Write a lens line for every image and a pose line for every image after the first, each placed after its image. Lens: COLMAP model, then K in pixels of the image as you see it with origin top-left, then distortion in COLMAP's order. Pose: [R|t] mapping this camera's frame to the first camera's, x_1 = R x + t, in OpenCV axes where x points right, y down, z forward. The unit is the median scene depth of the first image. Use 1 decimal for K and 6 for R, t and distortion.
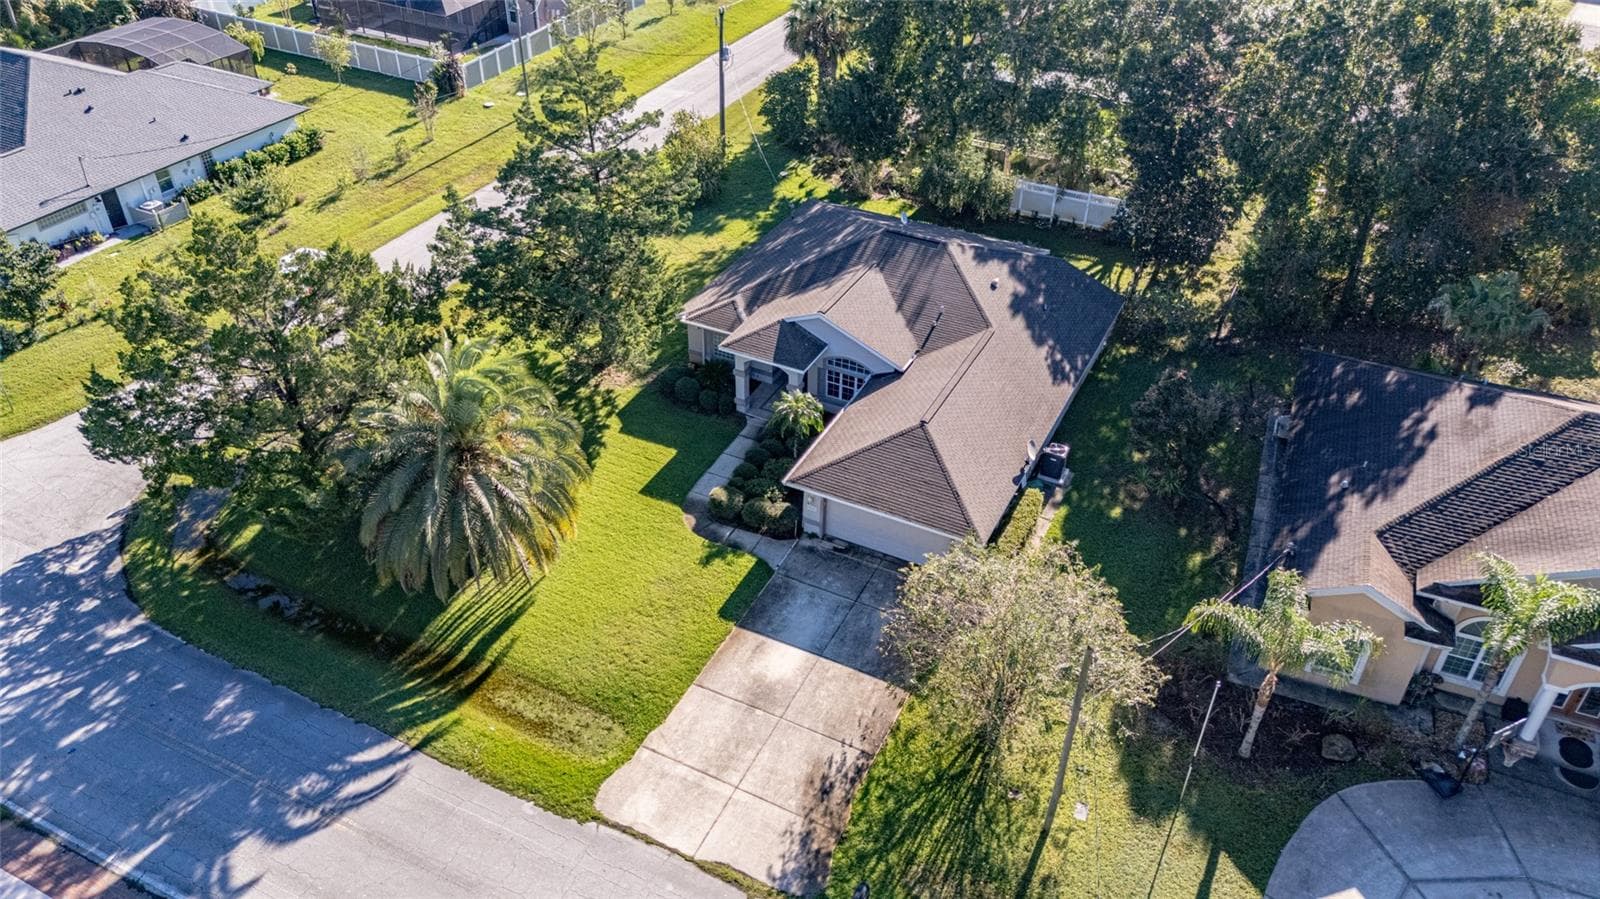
lens RADIAL K [[1187.4, 0, 808.6], [0, 1187.4, 445.5], [0, 0, 1]] dist [0.075670, -0.056900]
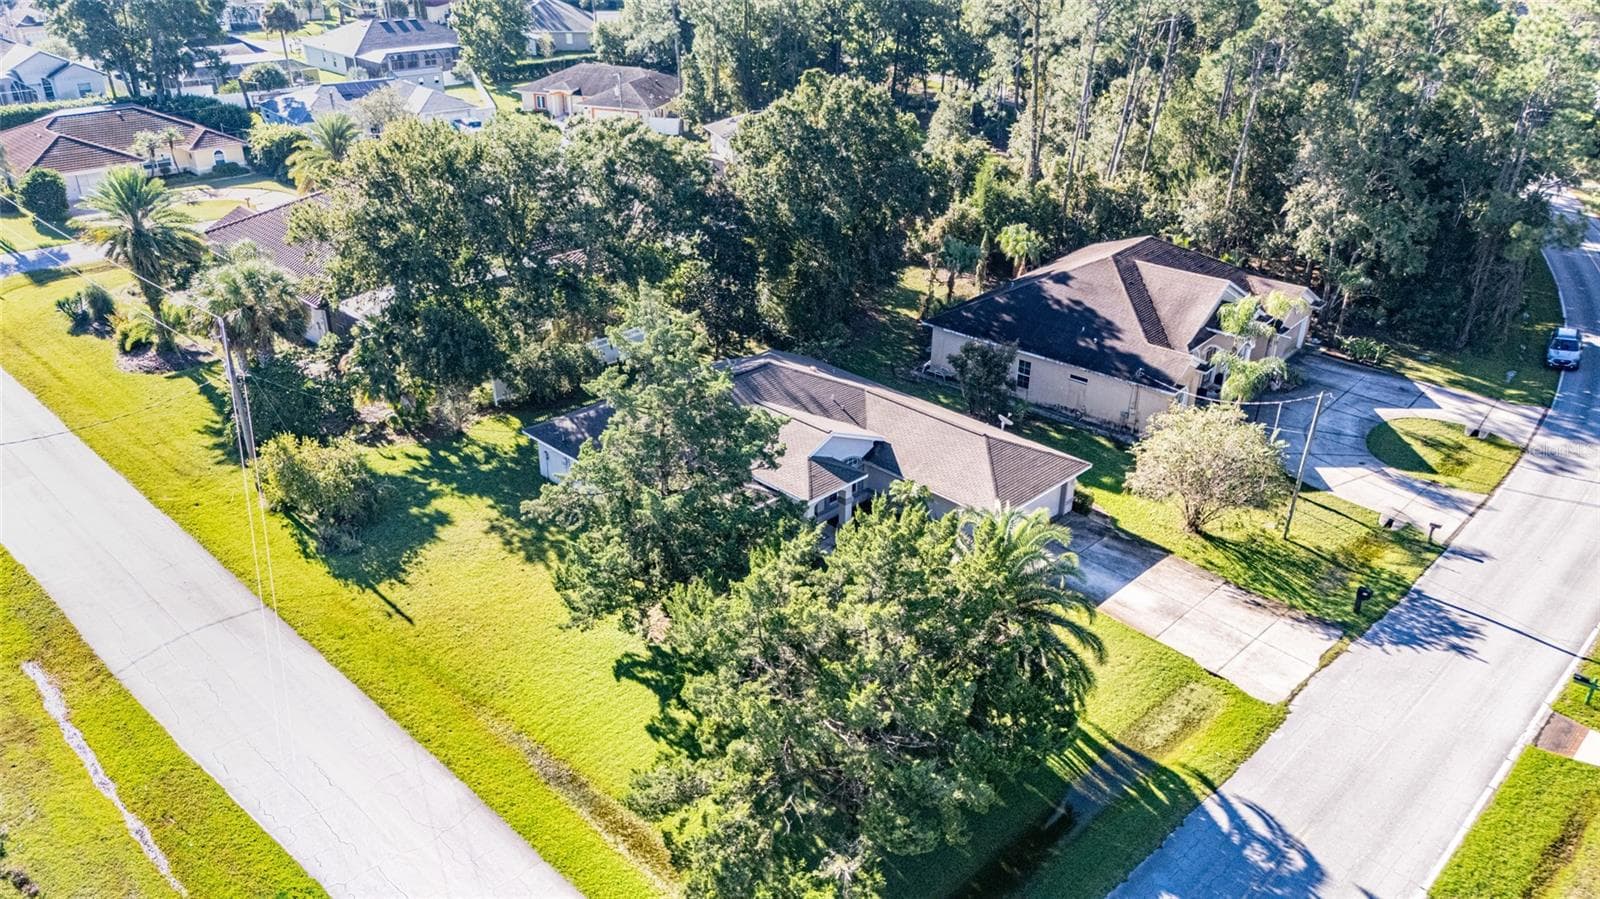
lens RADIAL K [[1187.4, 0, 808.6], [0, 1187.4, 445.5], [0, 0, 1]] dist [0.075670, -0.056900]
pose [[0.309757, -0.432812, 0.846596, -1.088379], [0.551103, 0.807298, 0.211081, -0.397980], [-0.774814, 0.401177, 0.488590, 0.521632]]
